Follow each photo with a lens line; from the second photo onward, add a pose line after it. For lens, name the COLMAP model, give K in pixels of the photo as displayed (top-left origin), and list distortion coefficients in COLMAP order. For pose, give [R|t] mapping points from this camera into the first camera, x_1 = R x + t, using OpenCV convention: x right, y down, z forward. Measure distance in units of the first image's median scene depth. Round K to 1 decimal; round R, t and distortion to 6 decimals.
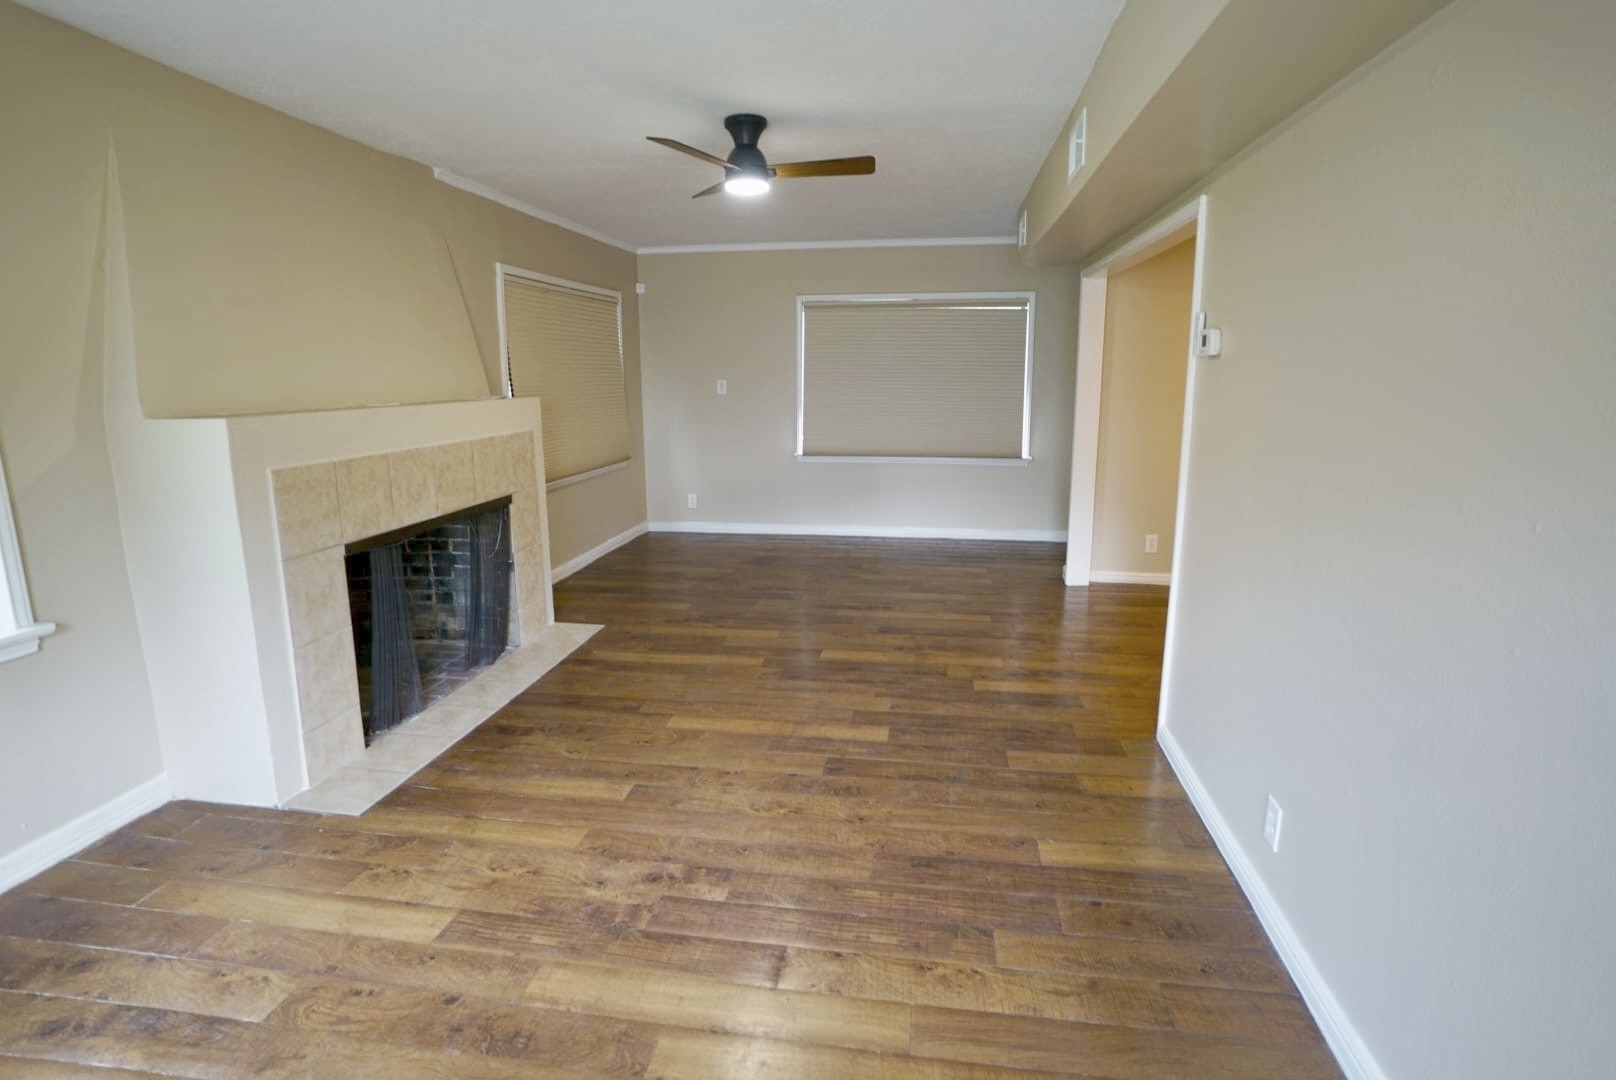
lens RADIAL K [[826.0, 0, 799.3], [0, 826.0, 534.0], [0, 0, 1]] dist [-0.043188, 0.002492]
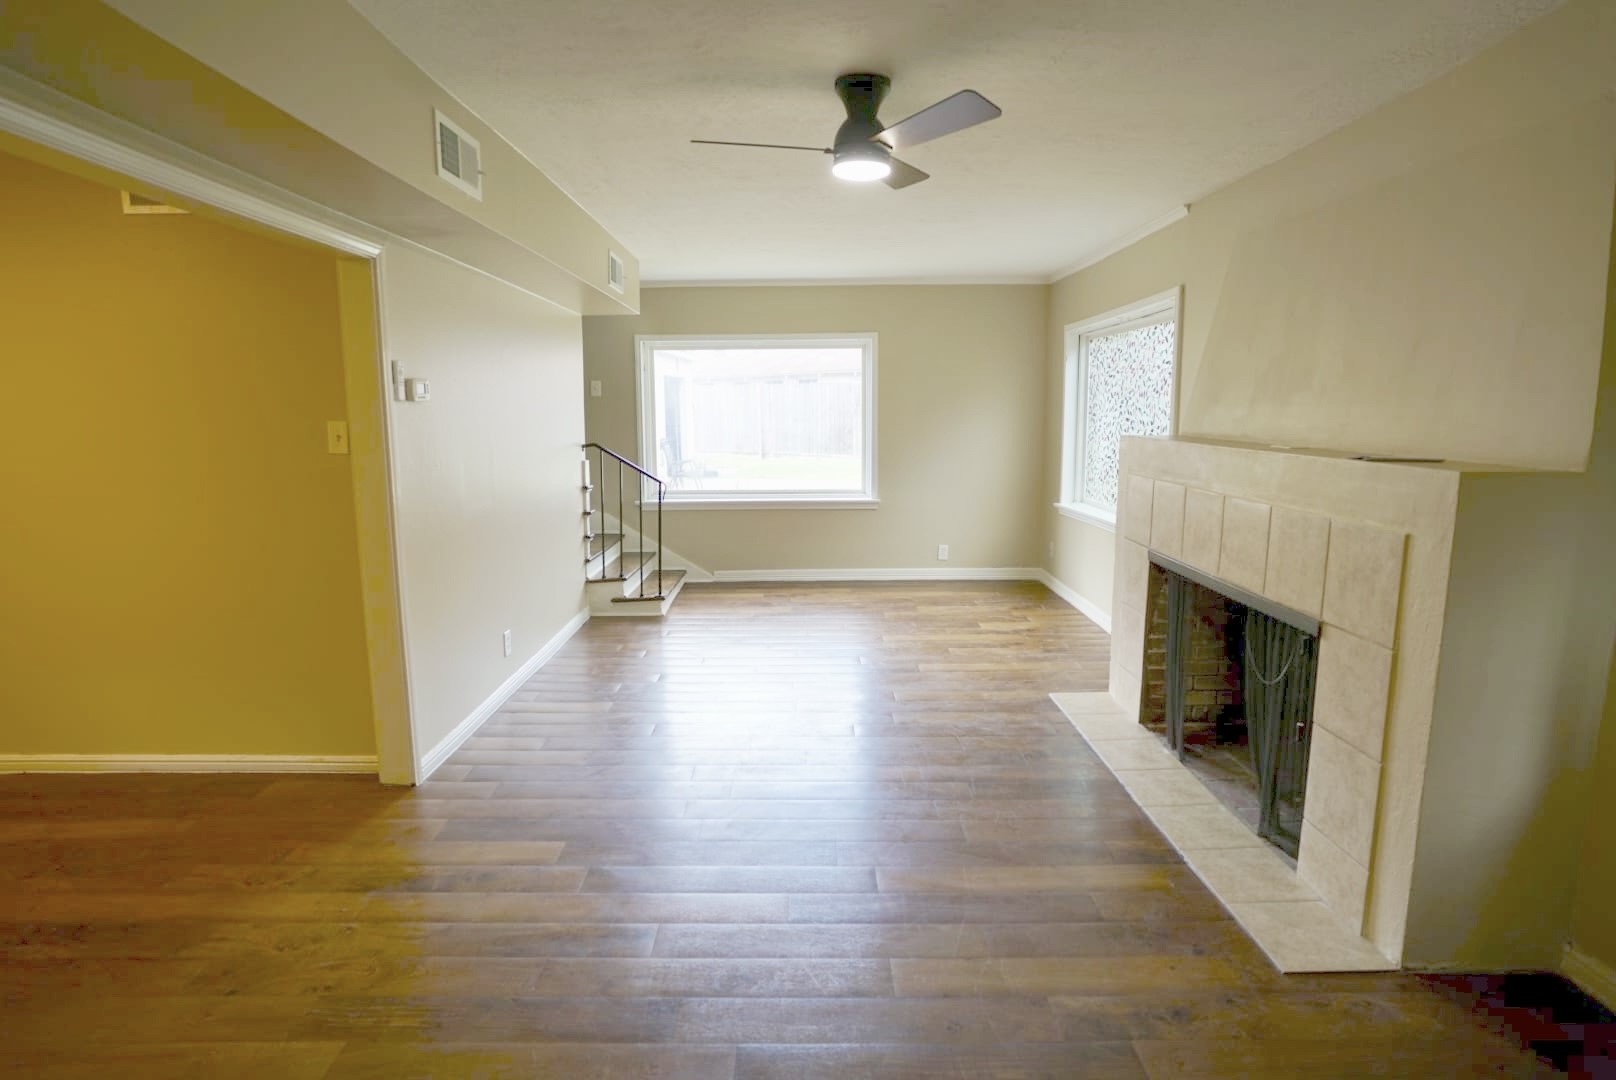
lens RADIAL K [[826.0, 0, 810.1], [0, 826.0, 537.2], [0, 0, 1]] dist [-0.043188, 0.002492]
pose [[-0.986771, 0.036737, -0.157903, 0.091858], [-0.020151, 0.938641, 0.344307, -0.296889], [0.160863, 0.342934, -0.925483, 1.465954]]
